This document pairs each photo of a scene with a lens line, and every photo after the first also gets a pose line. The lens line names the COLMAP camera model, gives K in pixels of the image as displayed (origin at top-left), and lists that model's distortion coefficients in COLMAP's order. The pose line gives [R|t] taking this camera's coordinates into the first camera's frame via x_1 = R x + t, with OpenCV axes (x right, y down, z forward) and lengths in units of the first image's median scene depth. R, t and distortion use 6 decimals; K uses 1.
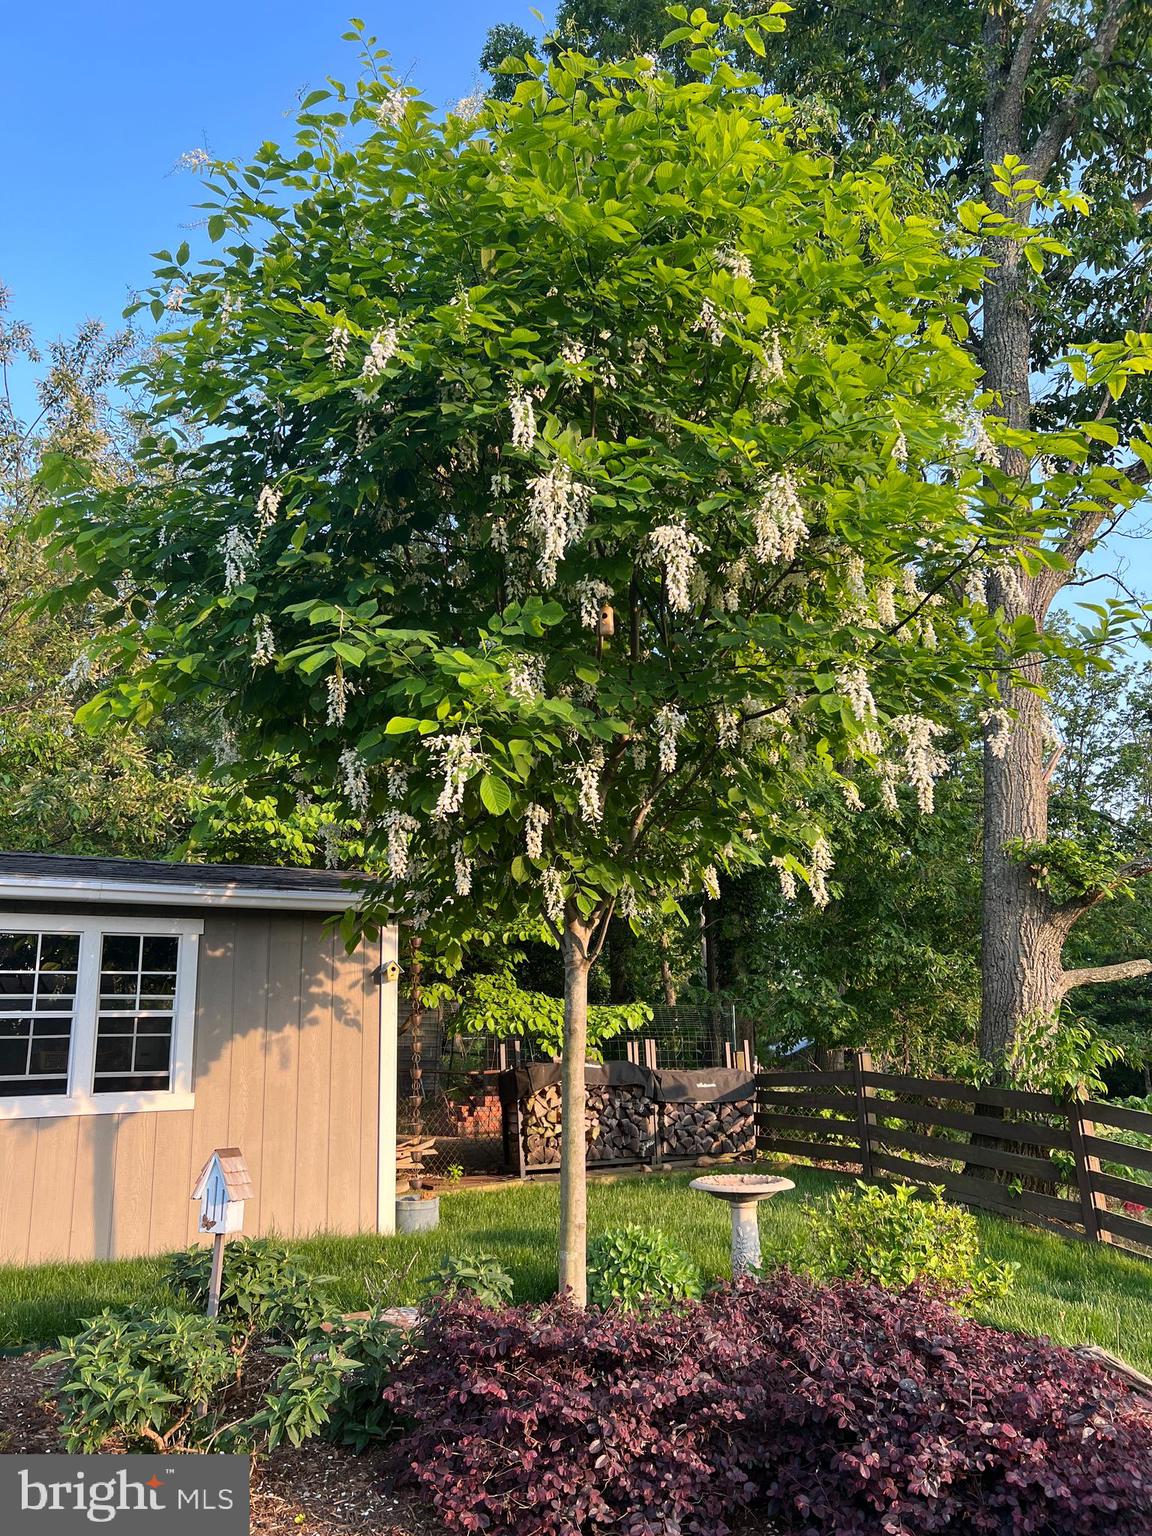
lens RADIAL K [[1166.3, 0, 576.0], [0, 1166.3, 768.0], [0, 0, 1]] dist [0.007505, 0.002105]
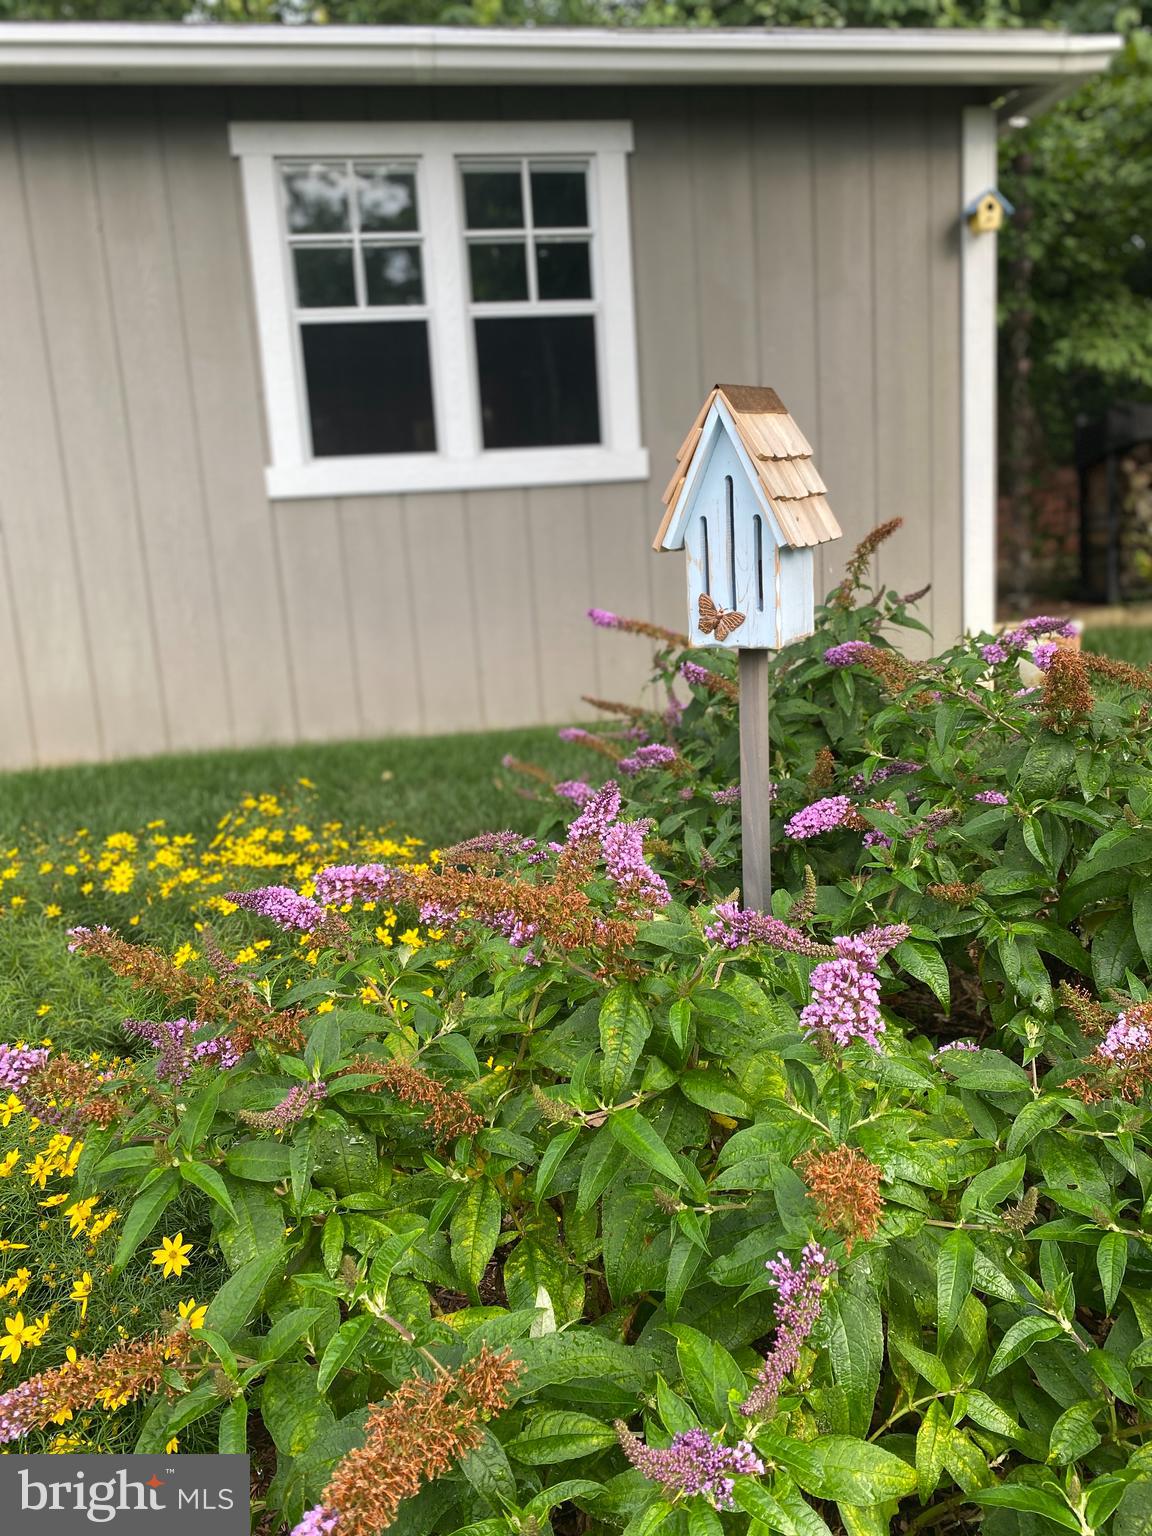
lens RADIAL K [[1164.2, 0, 576.0], [0, 1164.2, 768.0], [0, 0, 1]] dist [-0.008401, -0.003168]
pose [[0.930593, 0.035397, -0.364339, -0.146052], [0.125668, 0.903930, 0.408801, 0.182346], [0.343807, -0.426213, 0.836743, 0.442847]]
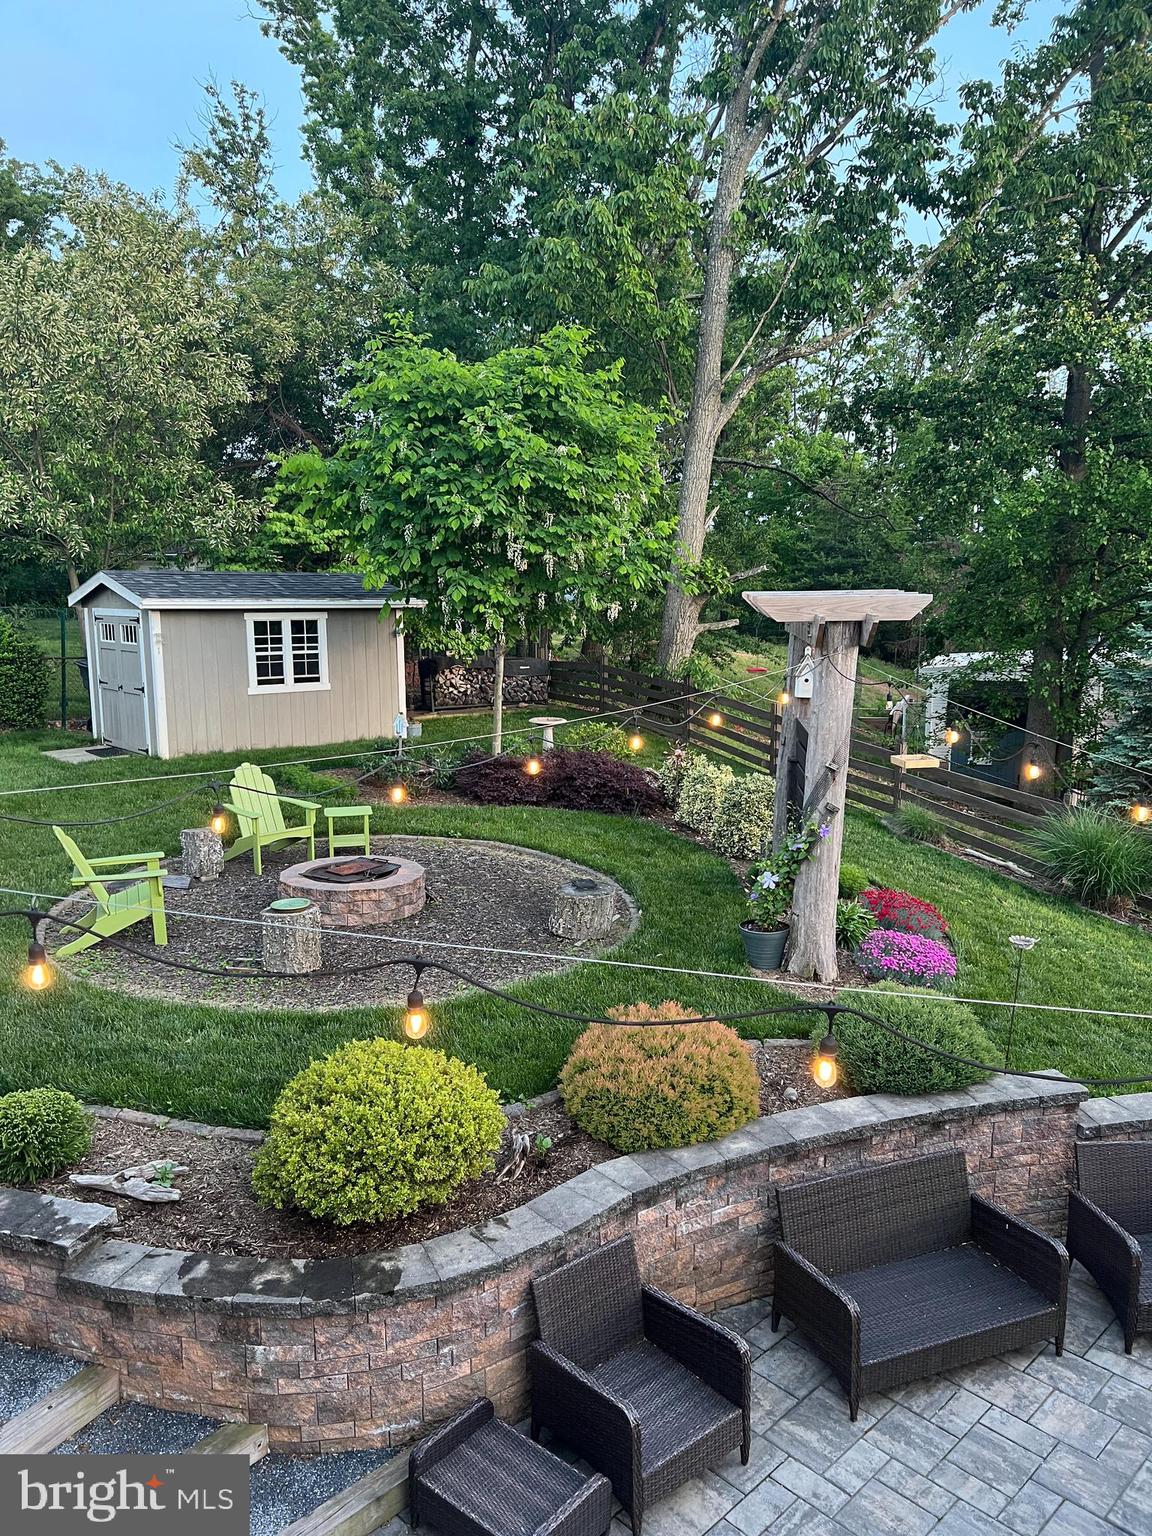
lens RADIAL K [[990.6, 0, 576.0], [0, 990.6, 768.0], [0, 0, 1]] dist [0.002334, 0.000268]
pose [[0.982669, 0.001044, 0.185368, -0.204049], [-0.073999, 0.919059, 0.387110, -0.407531], [-0.169960, -0.394118, 0.903208, -1.054635]]
